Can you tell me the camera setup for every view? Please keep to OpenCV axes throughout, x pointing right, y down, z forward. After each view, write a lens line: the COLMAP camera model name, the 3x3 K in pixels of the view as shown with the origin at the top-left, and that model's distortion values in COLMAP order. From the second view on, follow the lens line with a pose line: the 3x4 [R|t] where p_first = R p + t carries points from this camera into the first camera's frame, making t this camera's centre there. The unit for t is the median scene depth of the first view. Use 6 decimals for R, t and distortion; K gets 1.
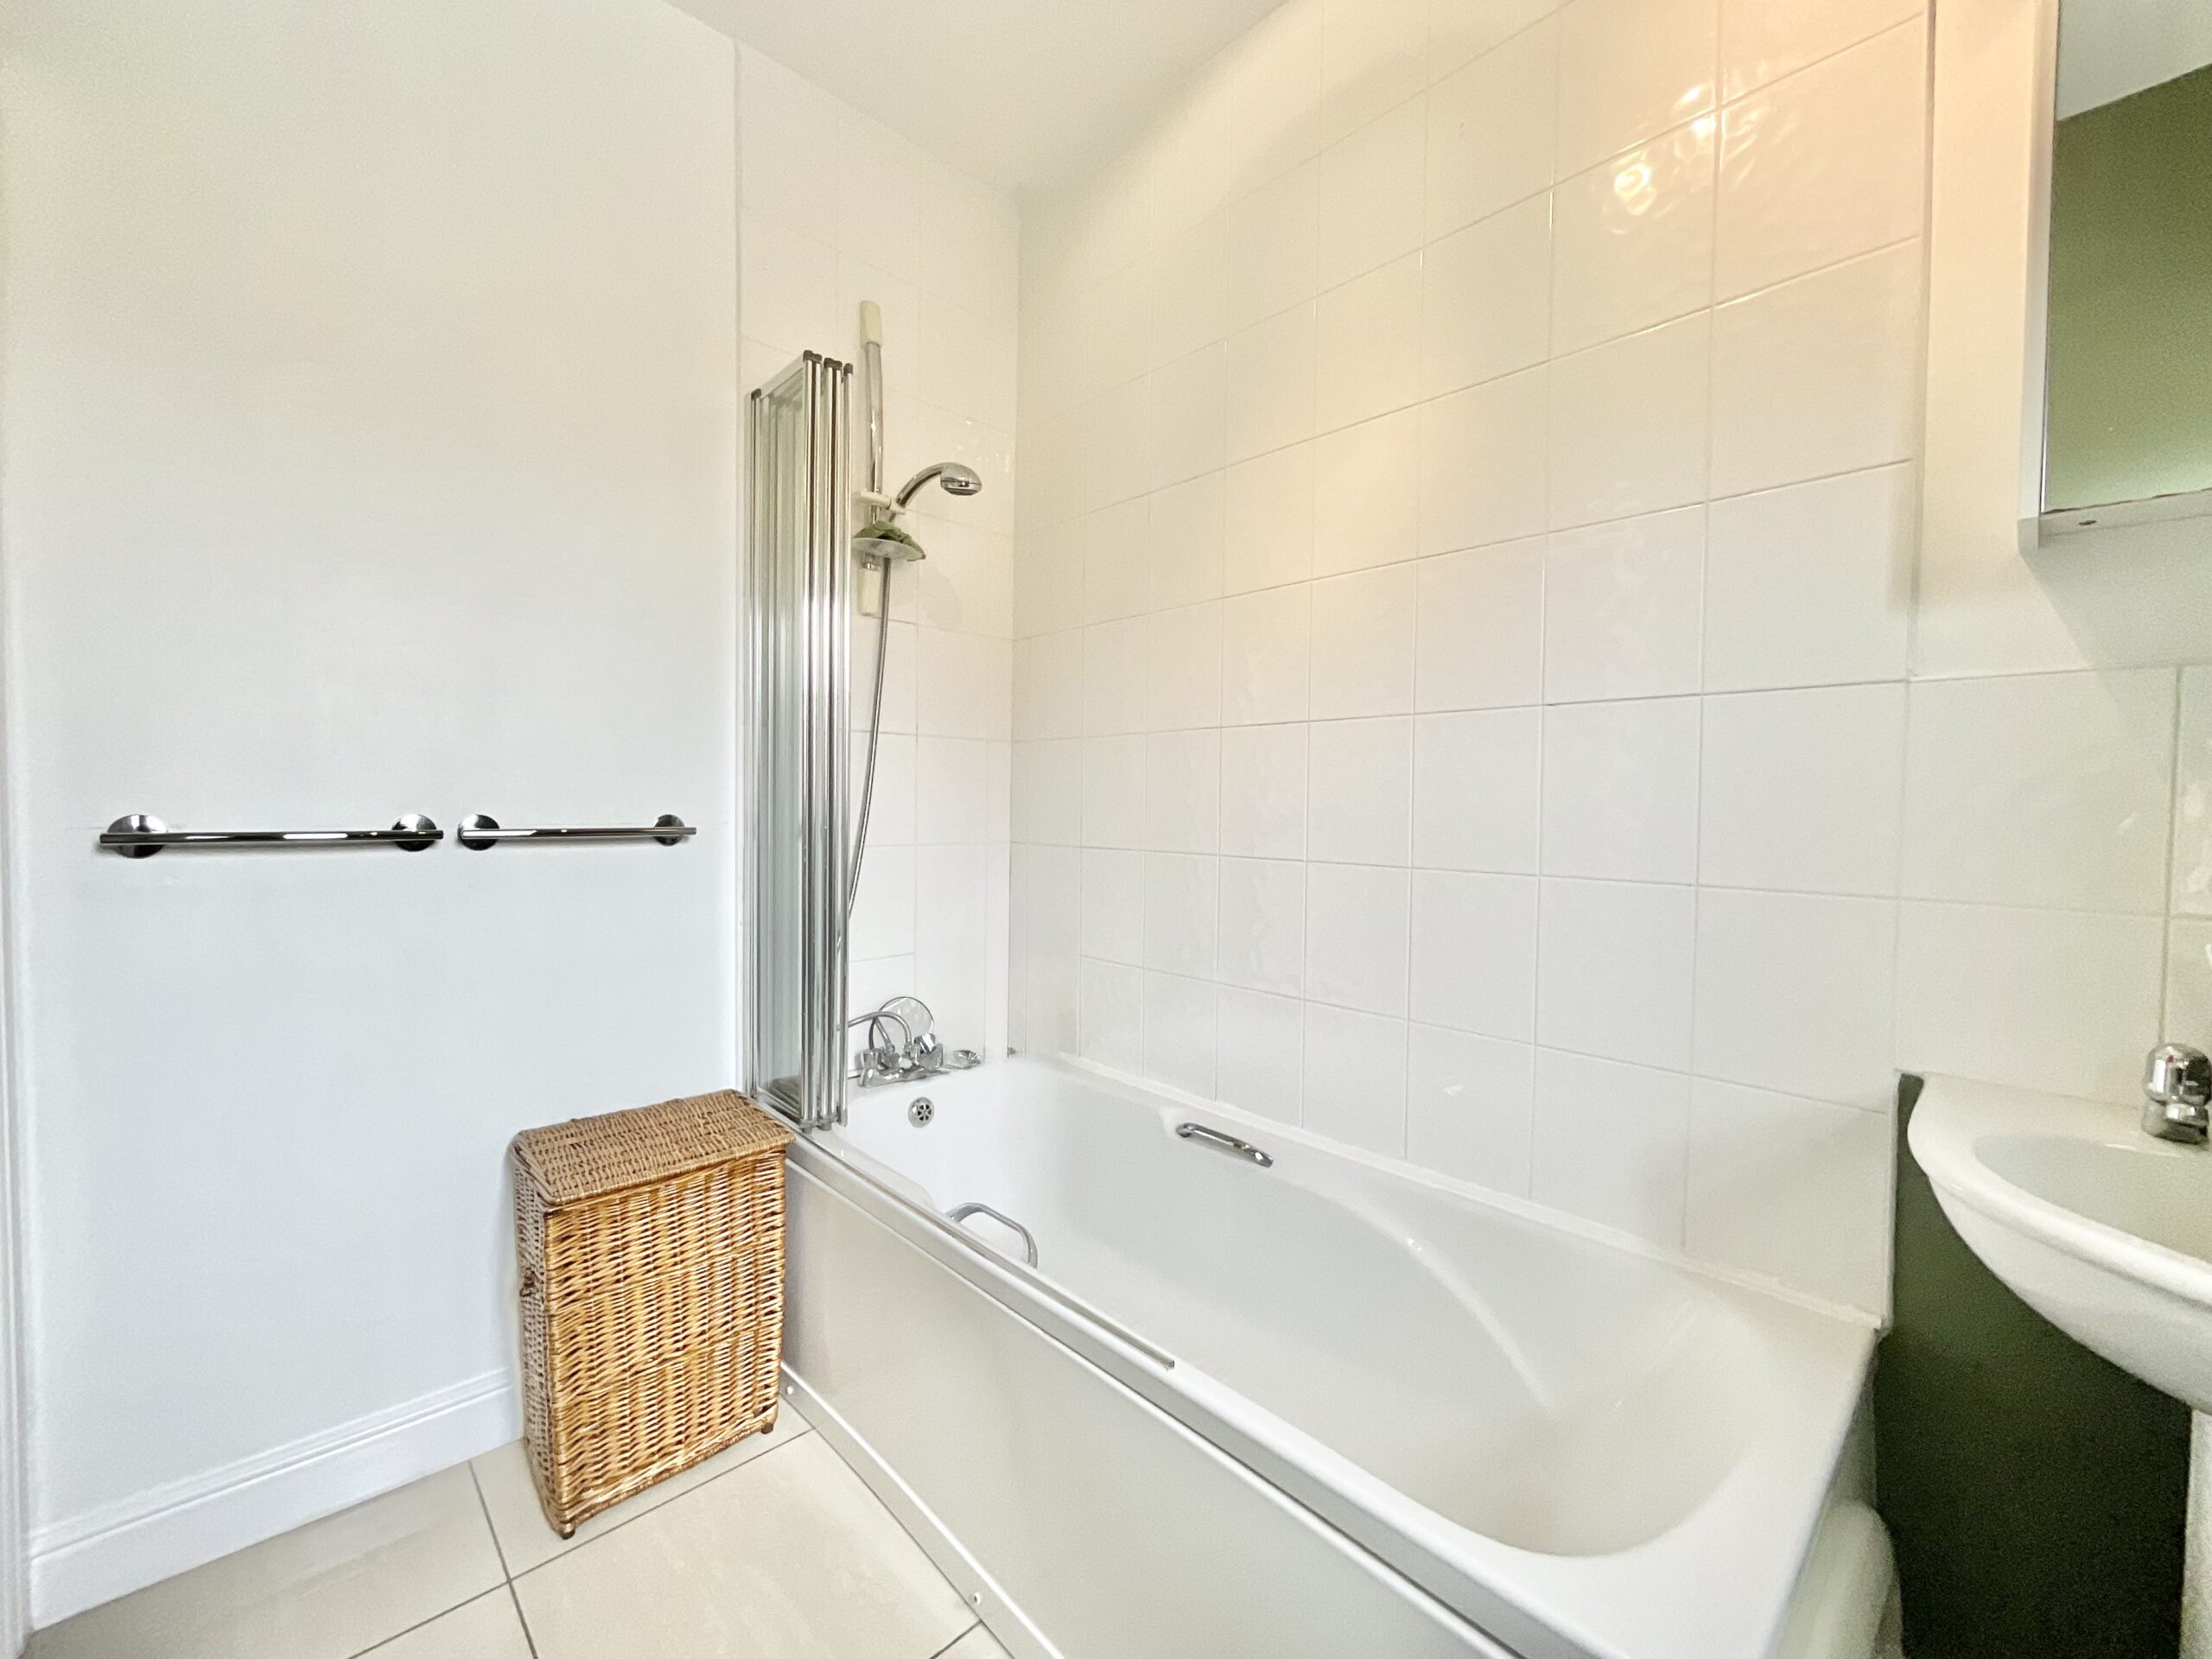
lens RADIAL K [[900.0, 0, 1094.4], [0, 900.0, 829.2], [0, 0, 1]] dist [0.000358, 0.000032]
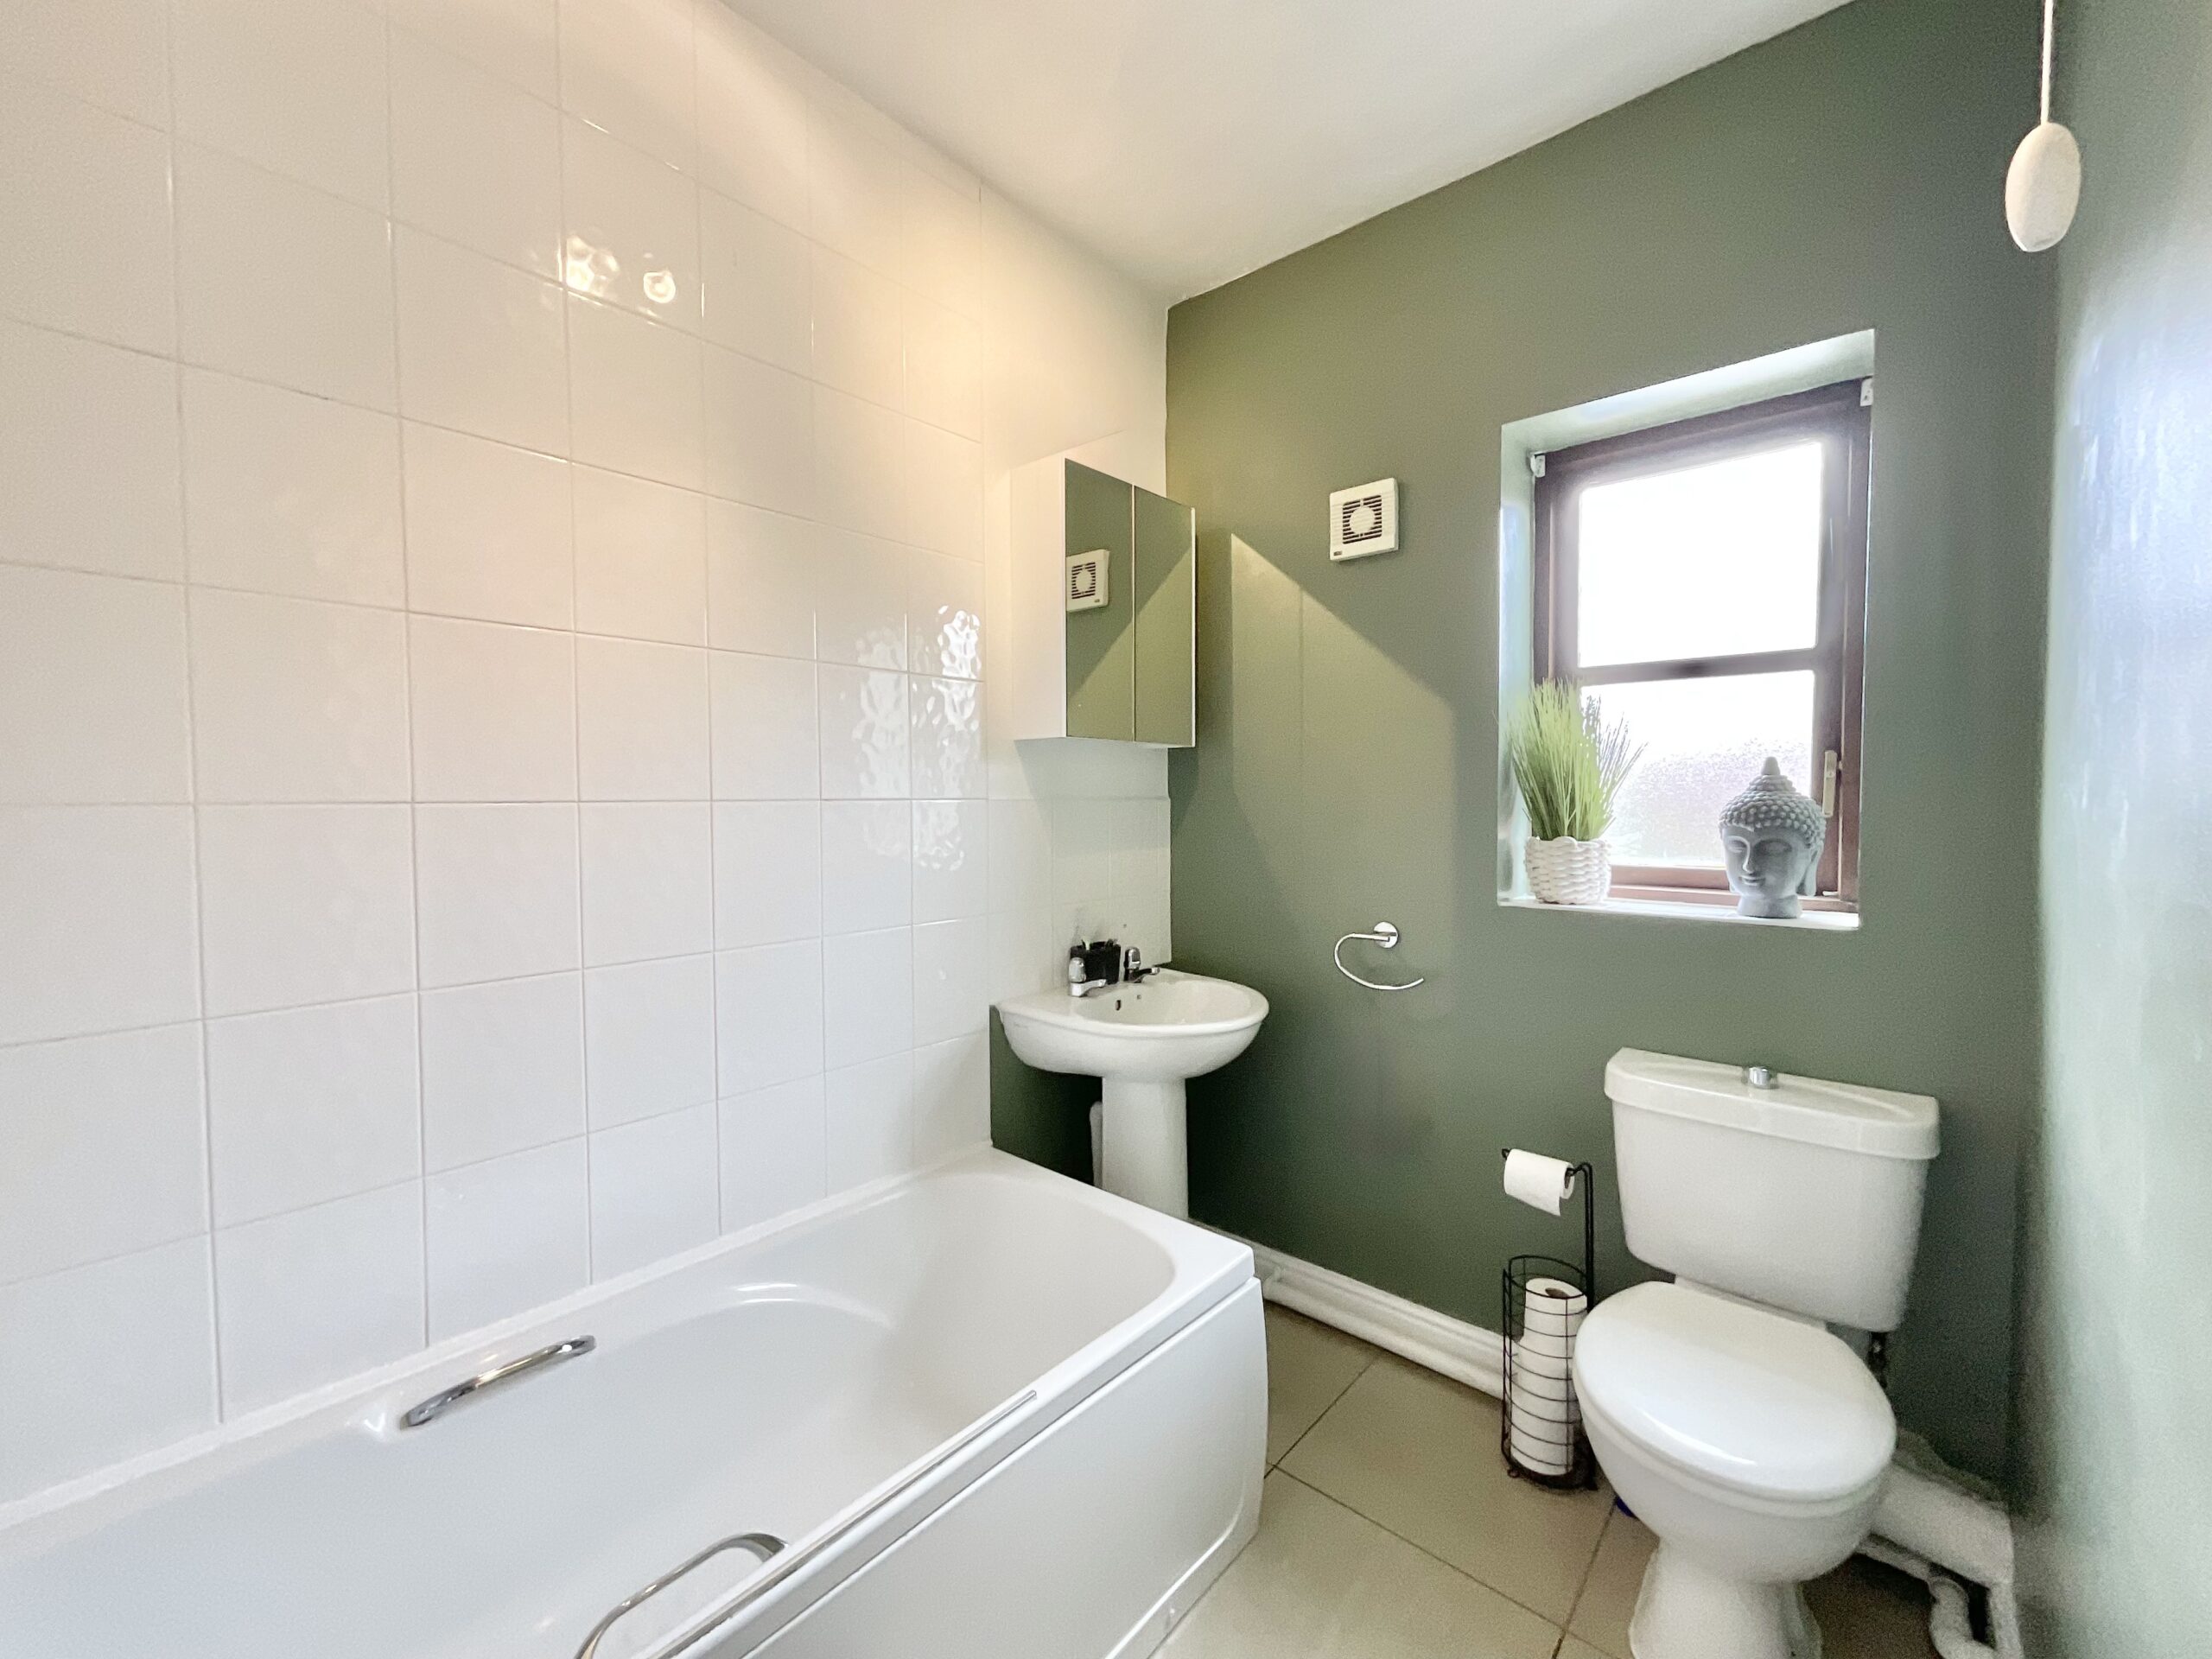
lens RADIAL K [[900.0, 0, 1094.4], [0, 900.0, 829.2], [0, 0, 1]] dist [0.000358, 0.000032]
pose [[-0.107755, -0.040265, 0.993362, -0.621640], [0.033620, 0.998460, 0.044118, -0.109153], [-0.993609, 0.038150, -0.106235, 0.601292]]
